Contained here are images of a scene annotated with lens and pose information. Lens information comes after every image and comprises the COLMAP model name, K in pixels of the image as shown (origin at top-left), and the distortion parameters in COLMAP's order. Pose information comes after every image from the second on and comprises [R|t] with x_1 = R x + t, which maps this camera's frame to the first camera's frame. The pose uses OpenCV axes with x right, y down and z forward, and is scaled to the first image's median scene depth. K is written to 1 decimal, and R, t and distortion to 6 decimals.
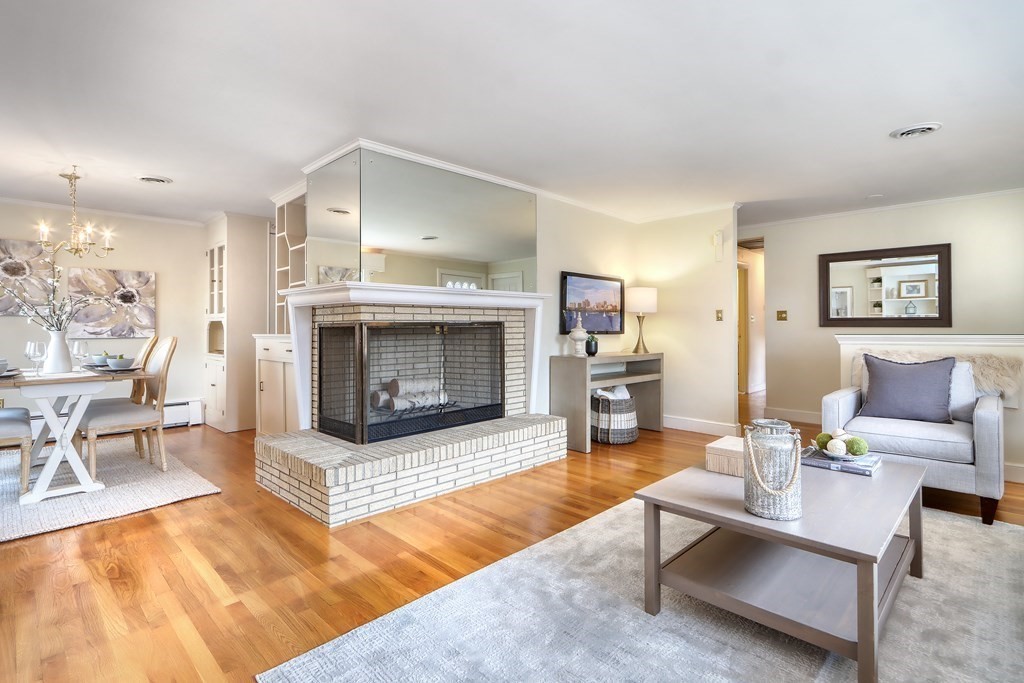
lens RADIAL K [[491.1, 0, 508.4], [0, 491.1, 333.4], [0, 0, 1]] dist [-0.000418, -0.000438]
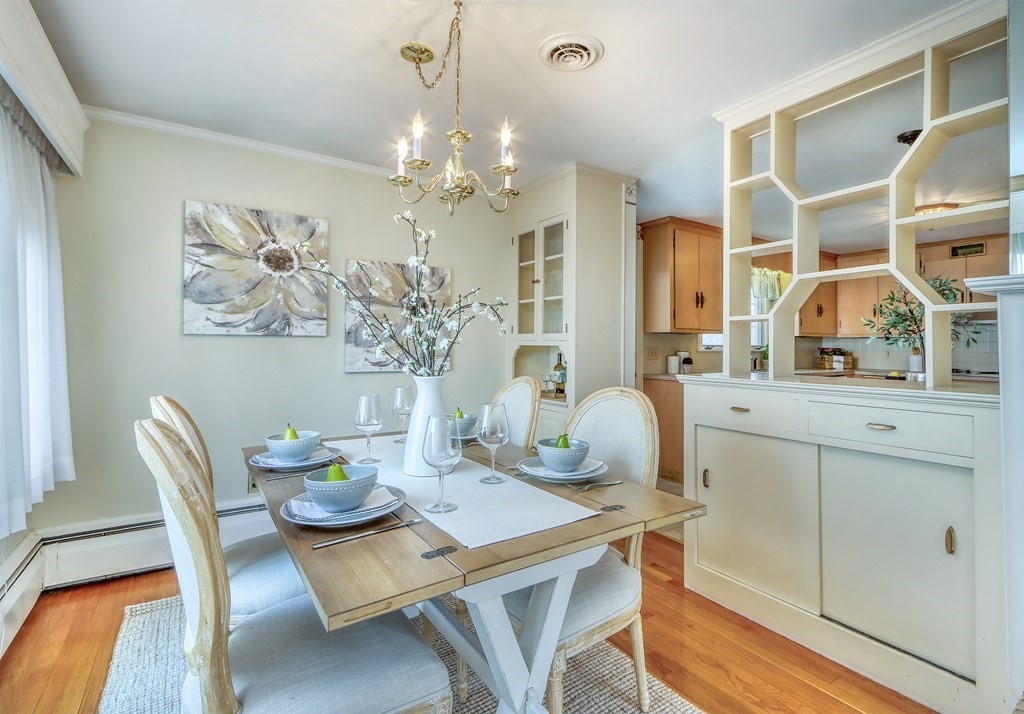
lens RADIAL K [[480.8, 0, 518.8], [0, 480.8, 352.5], [0, 0, 1]] dist [-0.003158, -0.000338]
pose [[0.982011, 0.016920, -0.188062, -0.593475], [-0.016207, 0.999854, 0.005326, -0.023148], [0.188125, -0.002182, 0.982143, 0.462869]]
